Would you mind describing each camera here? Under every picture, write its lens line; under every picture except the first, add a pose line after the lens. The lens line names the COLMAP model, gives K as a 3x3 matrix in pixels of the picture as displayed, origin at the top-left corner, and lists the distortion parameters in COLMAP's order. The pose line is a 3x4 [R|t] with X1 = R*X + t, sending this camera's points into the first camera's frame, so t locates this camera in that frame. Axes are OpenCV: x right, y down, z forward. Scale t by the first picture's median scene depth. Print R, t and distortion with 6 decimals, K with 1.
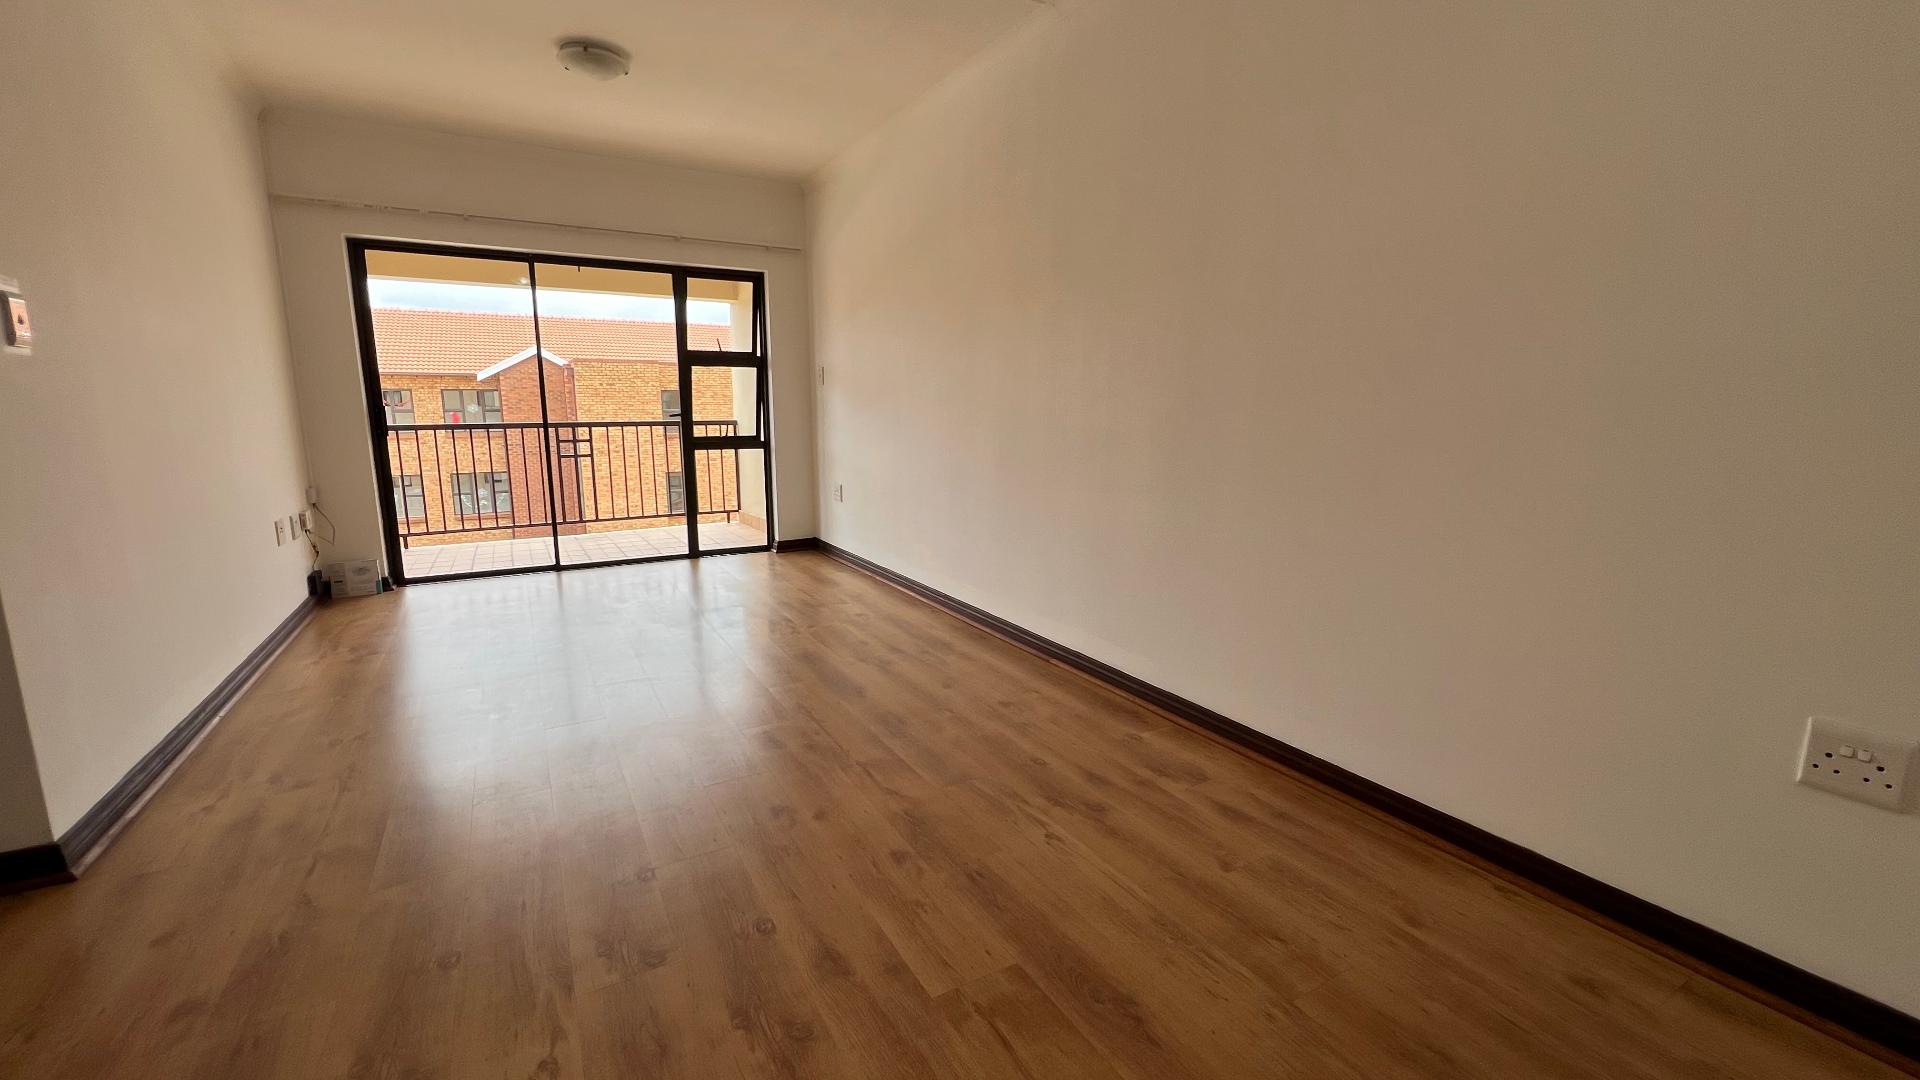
lens RADIAL K [[773.1, 0, 952.9], [0, 773.1, 535.7], [0, 0, 1]] dist [0.000968, -0.000532]
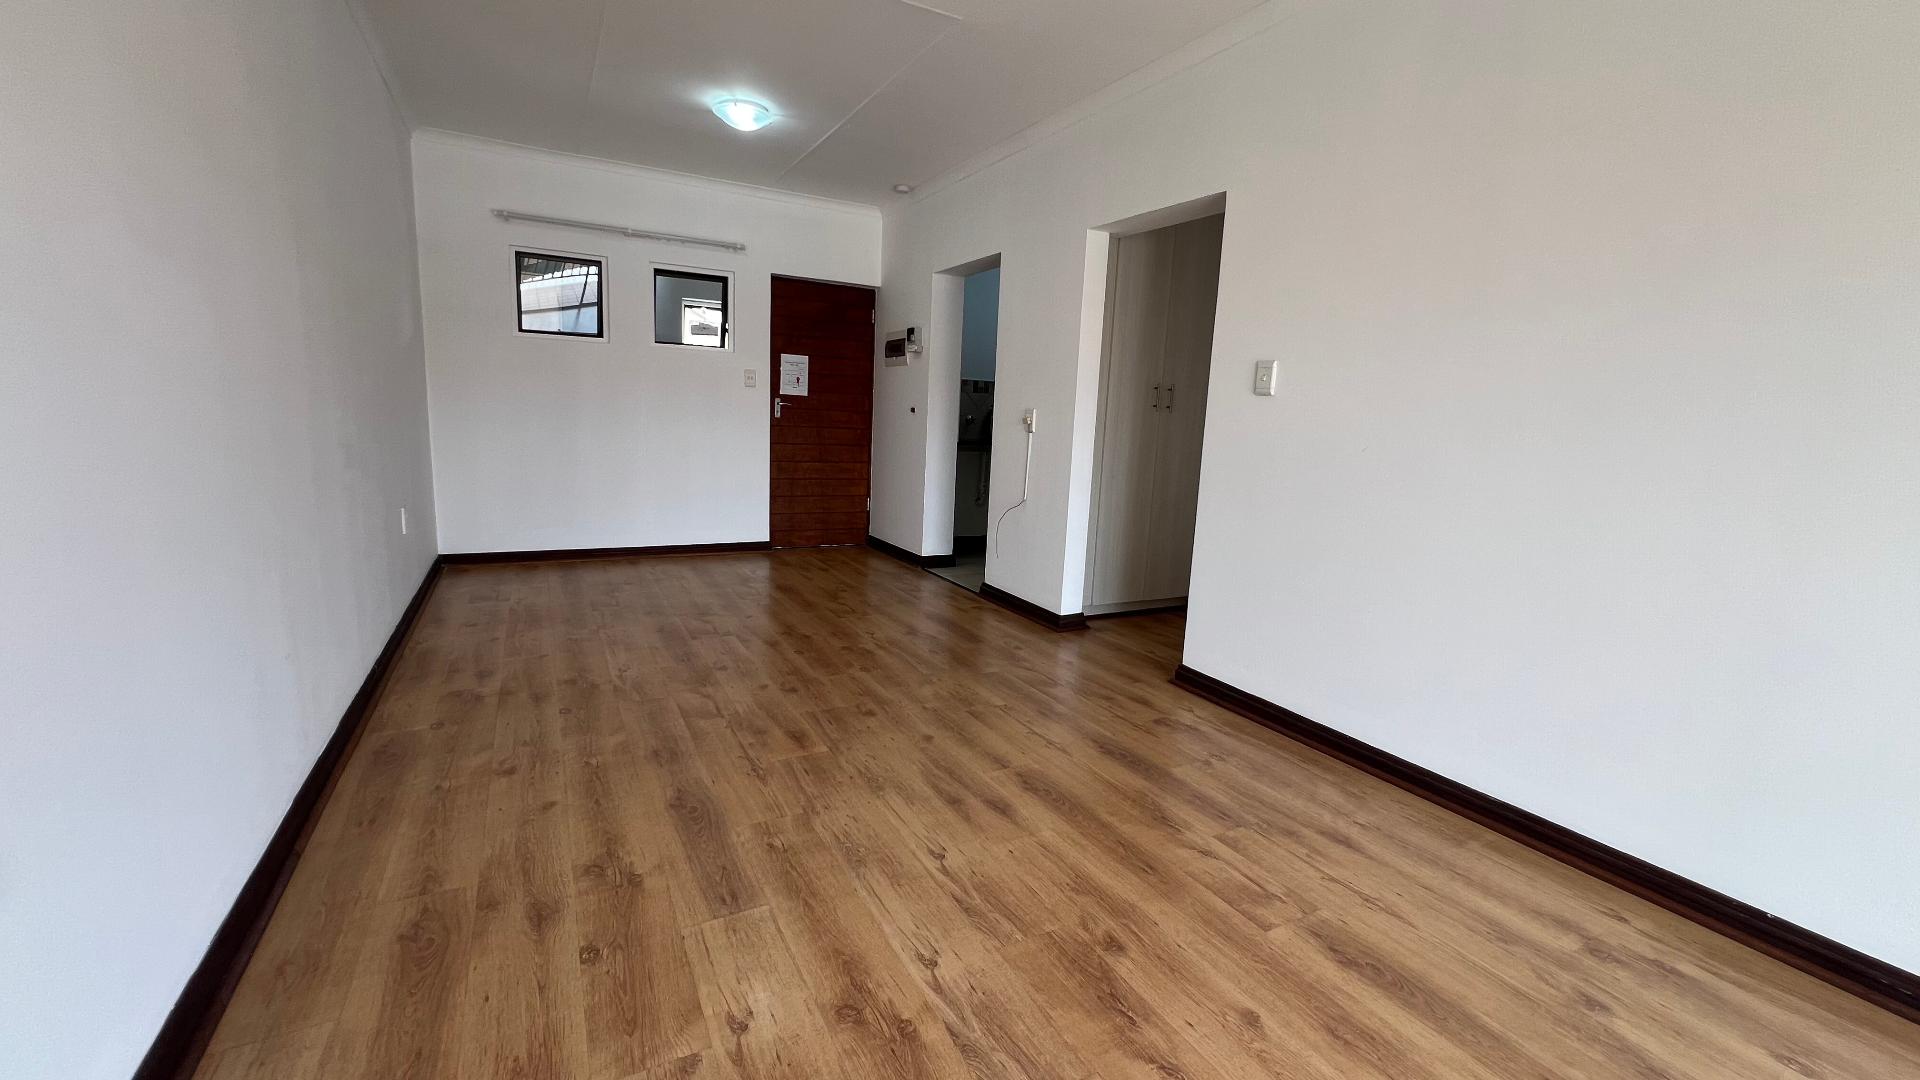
lens RADIAL K [[773.1, 0, 952.5], [0, 773.1, 533.2], [0, 0, 1]] dist [0.000968, -0.000532]
pose [[-0.998594, -0.049176, 0.019794, -0.231758], [-0.040252, 0.946389, 0.320512, -0.170863], [-0.034495, 0.319264, -0.947038, 0.973680]]
